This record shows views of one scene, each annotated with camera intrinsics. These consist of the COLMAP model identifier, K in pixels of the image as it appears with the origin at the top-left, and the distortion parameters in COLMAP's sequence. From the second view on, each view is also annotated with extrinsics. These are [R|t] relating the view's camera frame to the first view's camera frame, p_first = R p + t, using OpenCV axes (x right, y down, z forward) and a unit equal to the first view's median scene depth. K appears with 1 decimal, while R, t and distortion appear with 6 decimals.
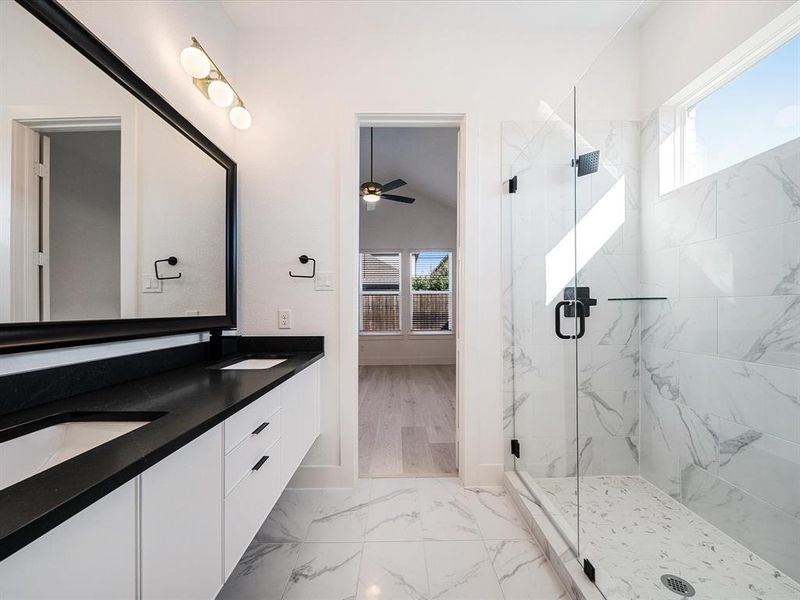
lens RADIAL K [[315.3, 0, 397.6], [0, 315.3, 304.5], [0, 0, 1]] dist [-0.006359, -0.000238]
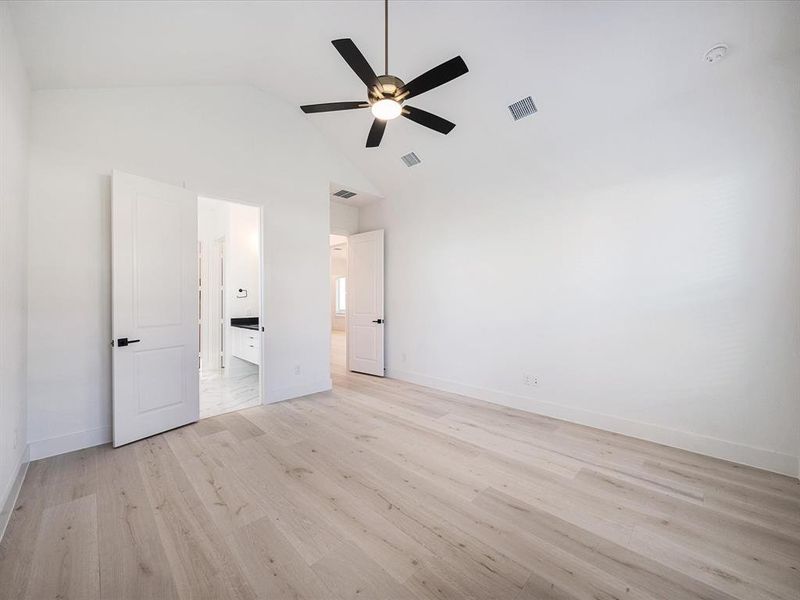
lens RADIAL K [[315.3, 0, 397.6], [0, 315.3, 304.5], [0, 0, 1]] dist [-0.006359, -0.000238]
pose [[-0.715717, 0.001962, -0.698387, 0.450899], [0.007359, 0.999962, -0.004733, 0.010213], [0.698351, -0.008527, -0.715704, 2.254035]]
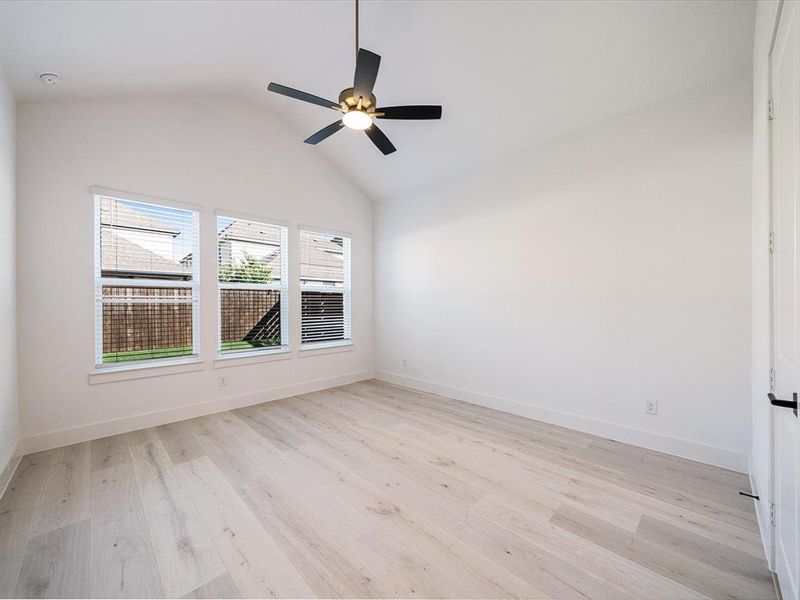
lens RADIAL K [[311.9, 0, 398.2], [0, 311.9, 304.0], [0, 0, 1]] dist [-0.006856, -0.000202]
pose [[0.719324, -0.005287, 0.694655, -0.656370], [0.005810, 0.999982, 0.001595, -0.007165], [-0.694650, 0.002888, 0.719342, 0.908196]]
